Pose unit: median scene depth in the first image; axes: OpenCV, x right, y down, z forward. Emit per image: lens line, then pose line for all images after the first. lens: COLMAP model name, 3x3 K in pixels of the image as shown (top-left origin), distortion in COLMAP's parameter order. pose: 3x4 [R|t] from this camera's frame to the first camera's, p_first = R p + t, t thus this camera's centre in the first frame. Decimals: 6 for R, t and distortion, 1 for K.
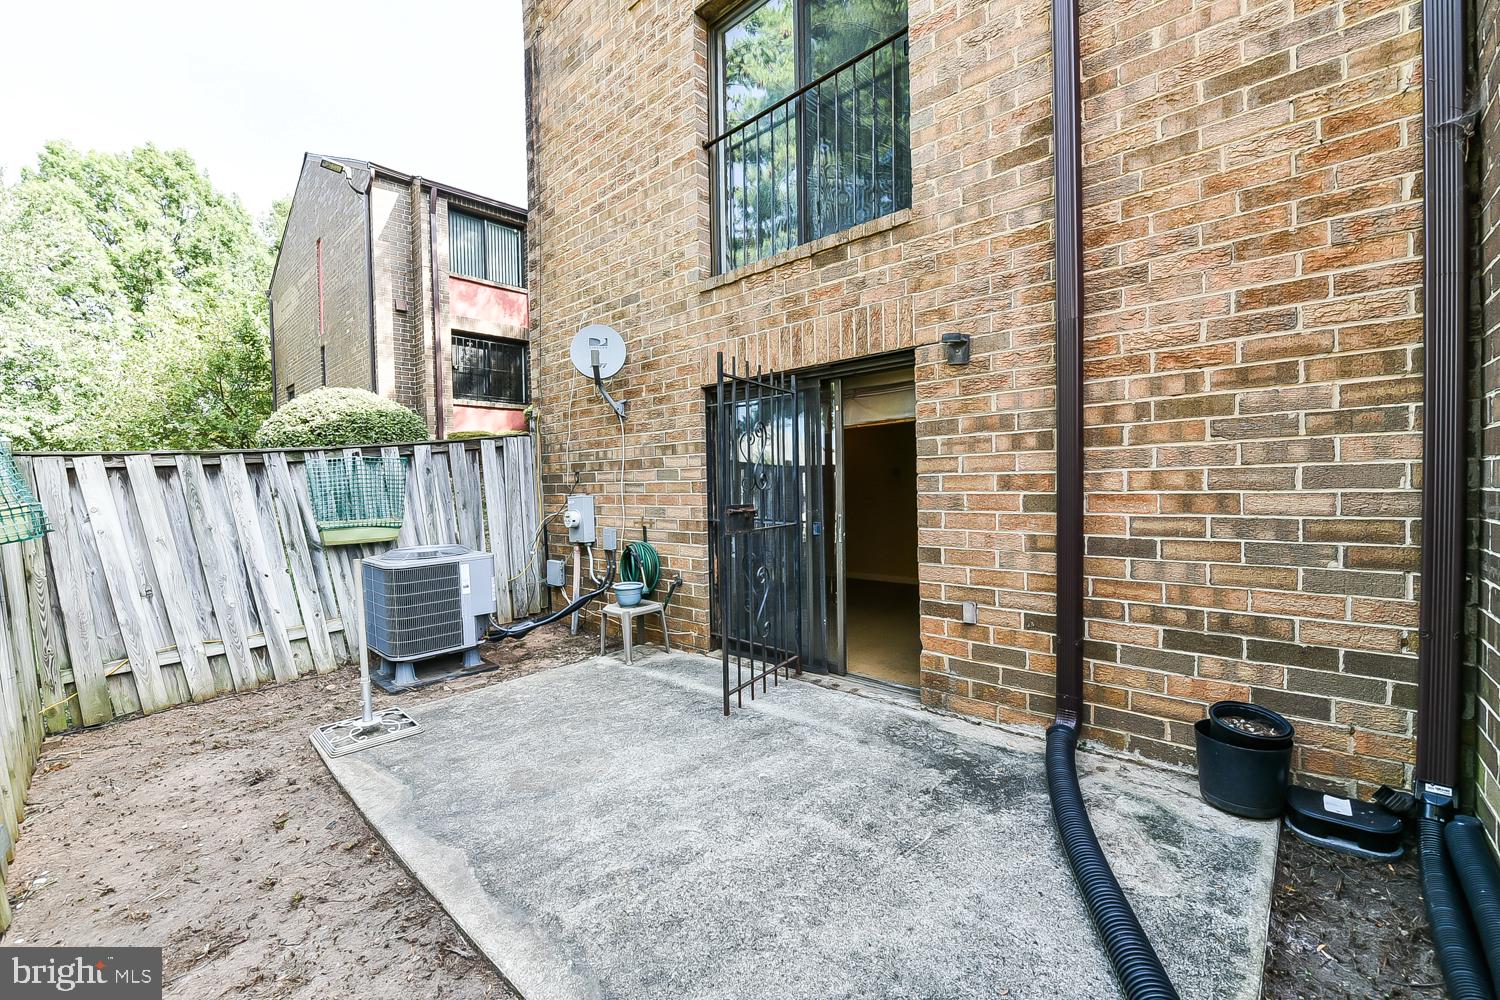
lens RADIAL K [[628.2, 0, 758.4], [0, 628.2, 494.8], [0, 0, 1]] dist [-0.018744, 0.000133]
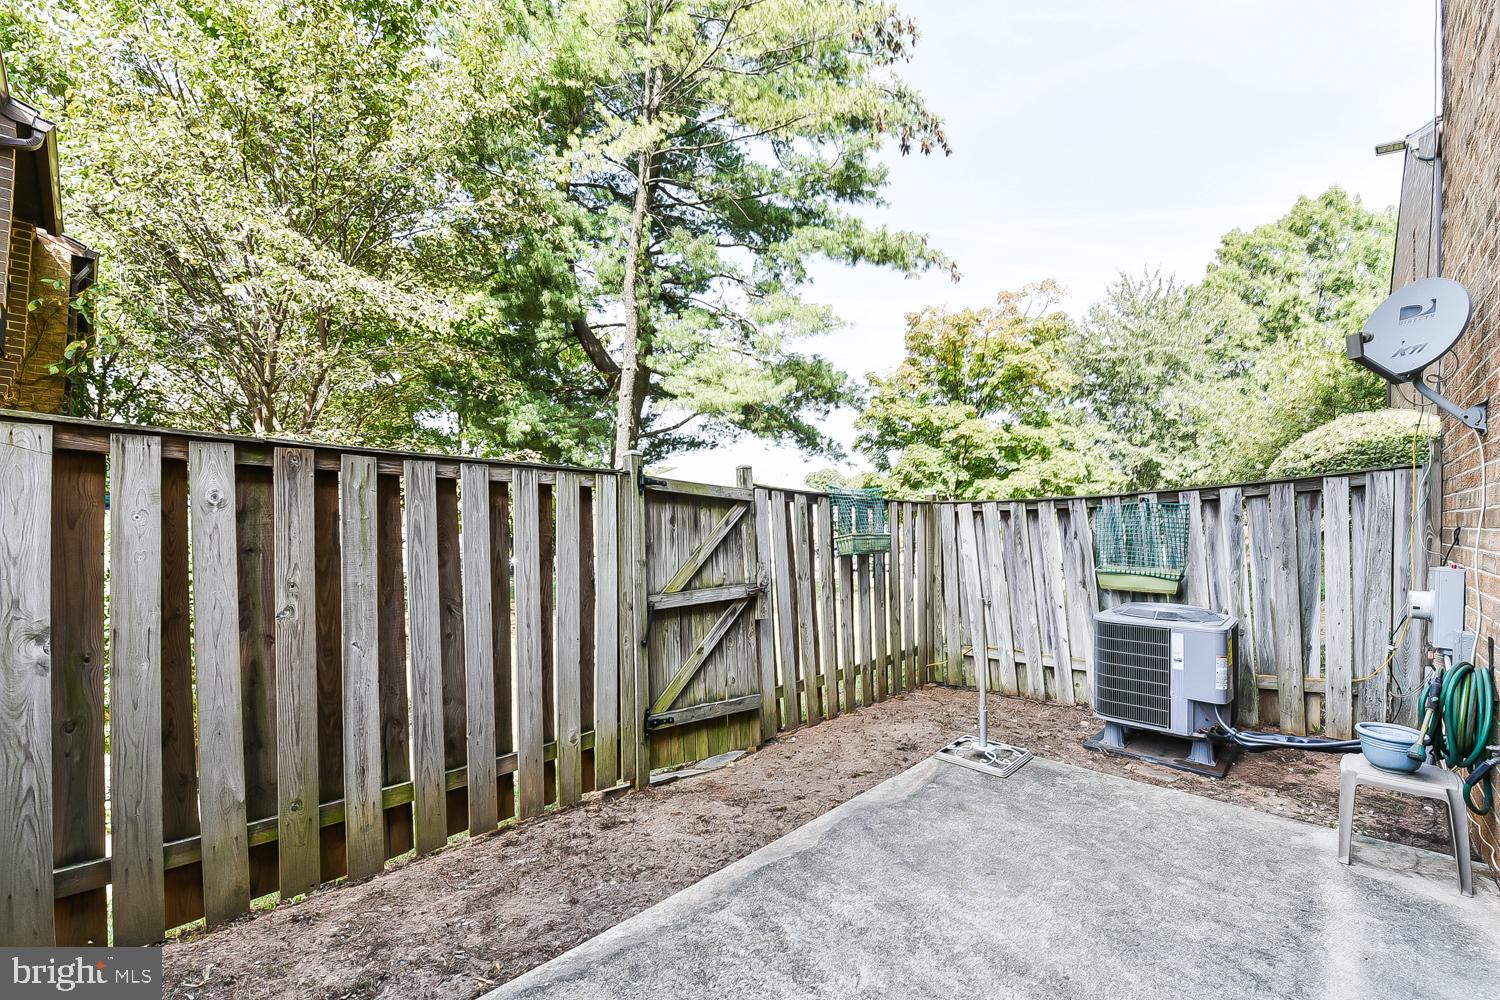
lens RADIAL K [[628.2, 0, 758.4], [0, 628.2, 494.8], [0, 0, 1]] dist [-0.018744, 0.000133]
pose [[-0.007057, -0.010208, -0.999923, 0.373370], [-0.042091, 0.999065, -0.009902, -0.042505], [0.999089, 0.042018, -0.007480, 0.445953]]
